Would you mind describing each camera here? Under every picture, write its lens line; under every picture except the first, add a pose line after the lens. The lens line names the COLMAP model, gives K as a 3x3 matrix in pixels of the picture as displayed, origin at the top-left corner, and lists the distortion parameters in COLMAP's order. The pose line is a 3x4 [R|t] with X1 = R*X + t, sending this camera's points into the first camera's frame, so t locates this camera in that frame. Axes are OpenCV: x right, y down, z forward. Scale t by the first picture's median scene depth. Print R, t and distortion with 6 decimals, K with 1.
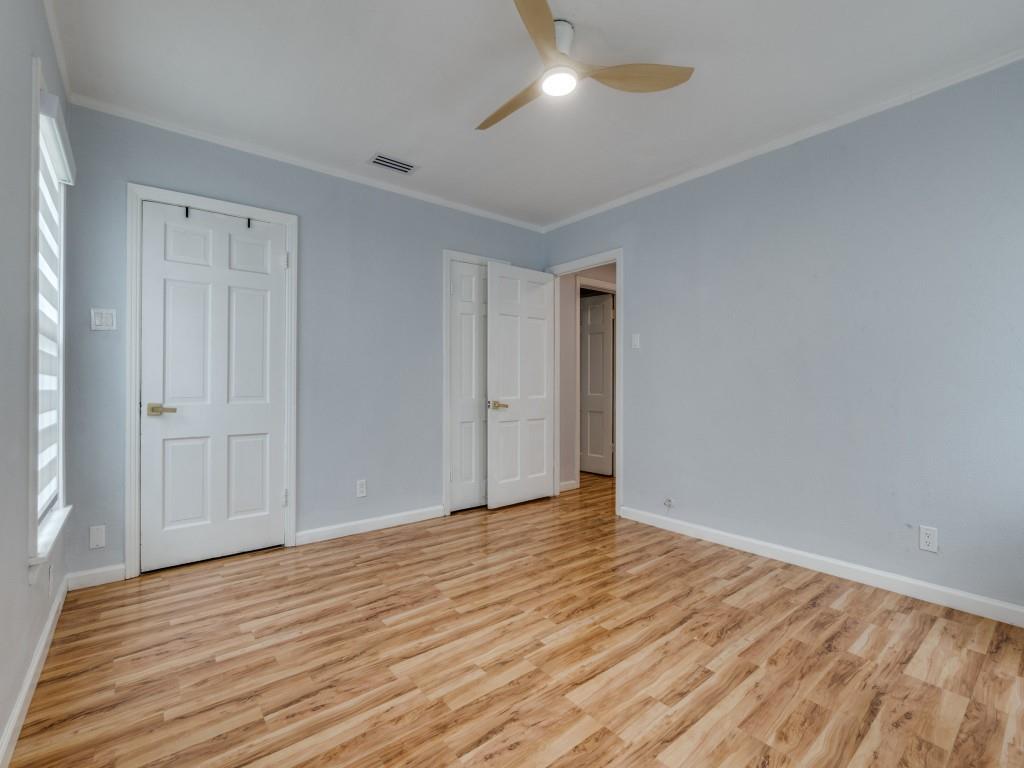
lens RADIAL K [[445.6, 0, 507.7], [0, 445.6, 380.7], [0, 0, 1]] dist [-0.001898, 0.000456]
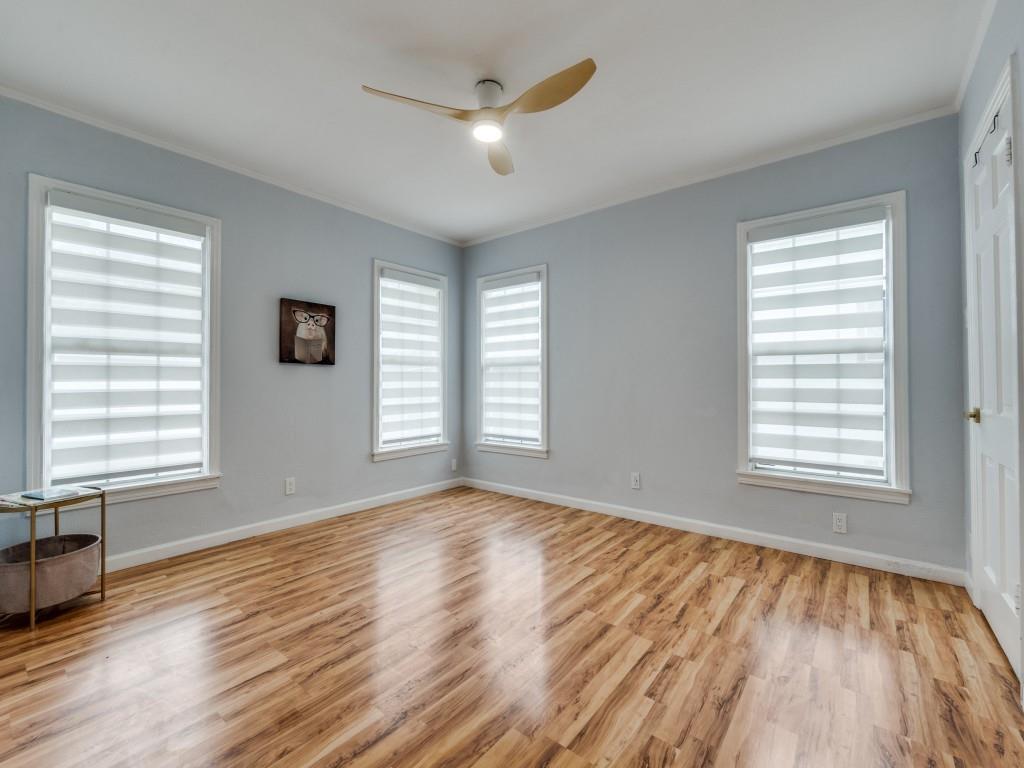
lens RADIAL K [[445.6, 0, 507.7], [0, 445.6, 380.7], [0, 0, 1]] dist [-0.001898, 0.000456]
pose [[-0.977099, -0.005893, -0.212704, 0.317115], [-0.002481, 0.999864, -0.016304, 0.018149], [0.212771, -0.015402, -0.976981, 2.155719]]
